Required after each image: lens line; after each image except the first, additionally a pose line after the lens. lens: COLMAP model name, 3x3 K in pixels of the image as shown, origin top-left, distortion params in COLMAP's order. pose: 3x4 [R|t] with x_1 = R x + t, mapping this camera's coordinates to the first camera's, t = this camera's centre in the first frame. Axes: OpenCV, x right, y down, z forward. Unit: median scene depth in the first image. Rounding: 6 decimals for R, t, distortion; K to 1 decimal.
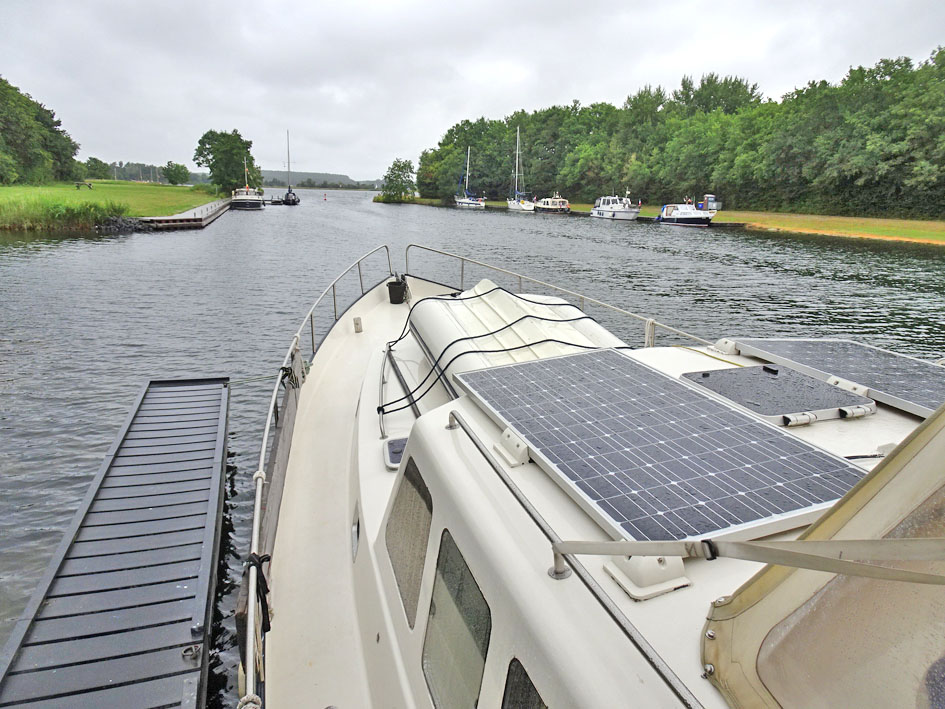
lens RADIAL K [[670.5, 0, 474.4], [0, 670.5, 353.2], [0, 0, 1]] dist [0.009603, -0.003032]
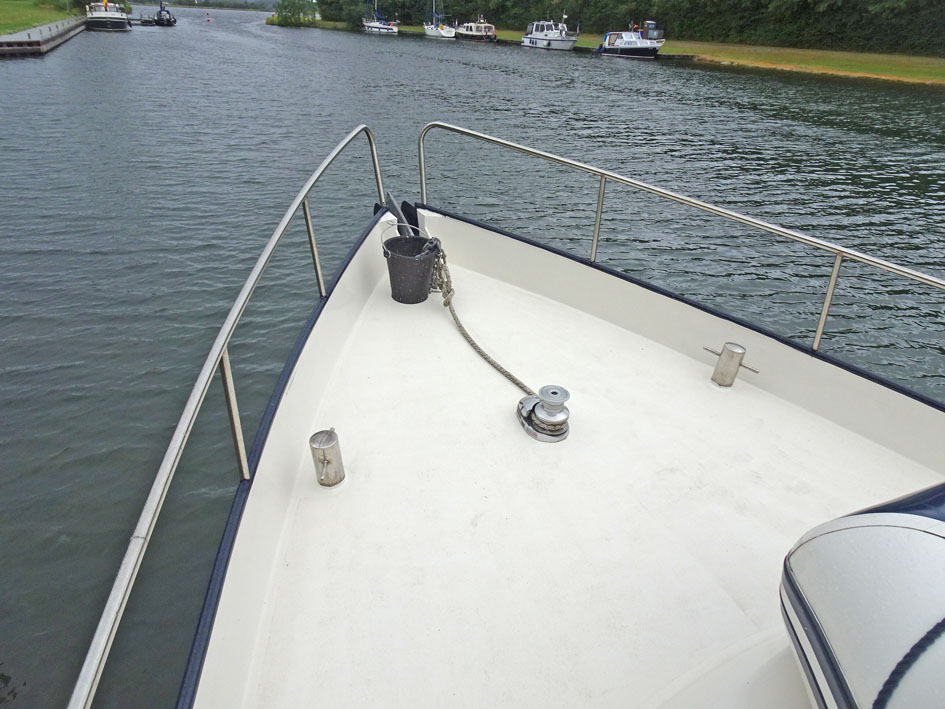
lens RADIAL K [[670.5, 0, 471.8], [0, 670.5, 346.5], [0, 0, 1]] dist [0.009603, -0.003032]
pose [[0.992178, -0.041754, 0.117642, -0.013309], [0.014942, 0.975350, 0.220156, -0.013290], [-0.123934, -0.216676, 0.968345, 0.067855]]
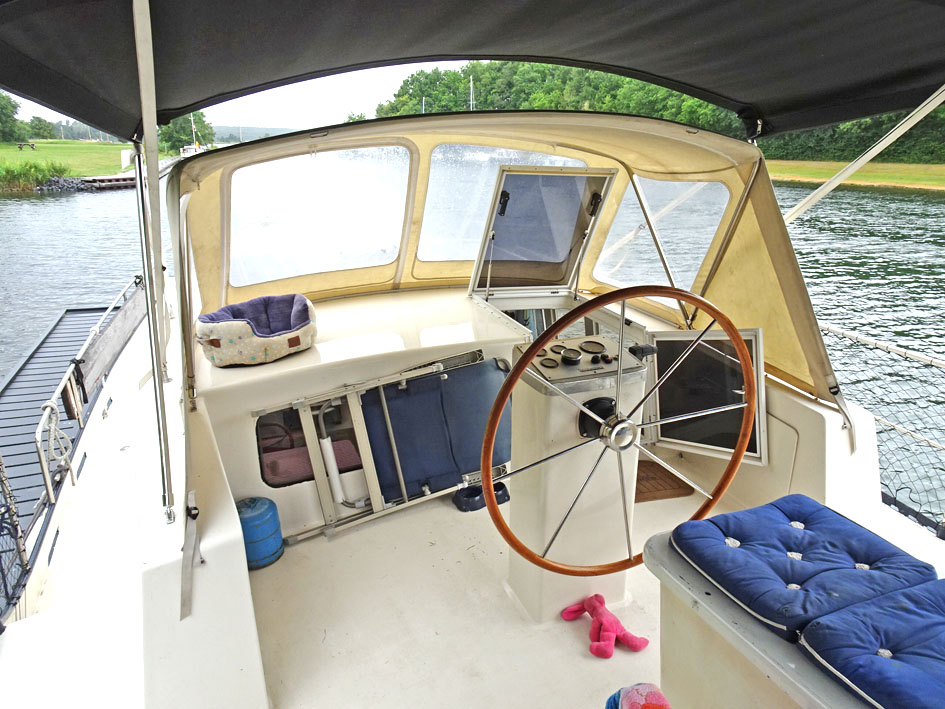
lens RADIAL K [[670.5, 0, 475.6], [0, 670.5, 352.7], [0, 0, 1]] dist [0.009603, -0.003032]
pose [[0.998473, -0.035954, 0.041935, 0.019941], [0.033098, 0.997209, 0.066925, 0.006212], [-0.044224, -0.065435, 0.996876, -0.024585]]
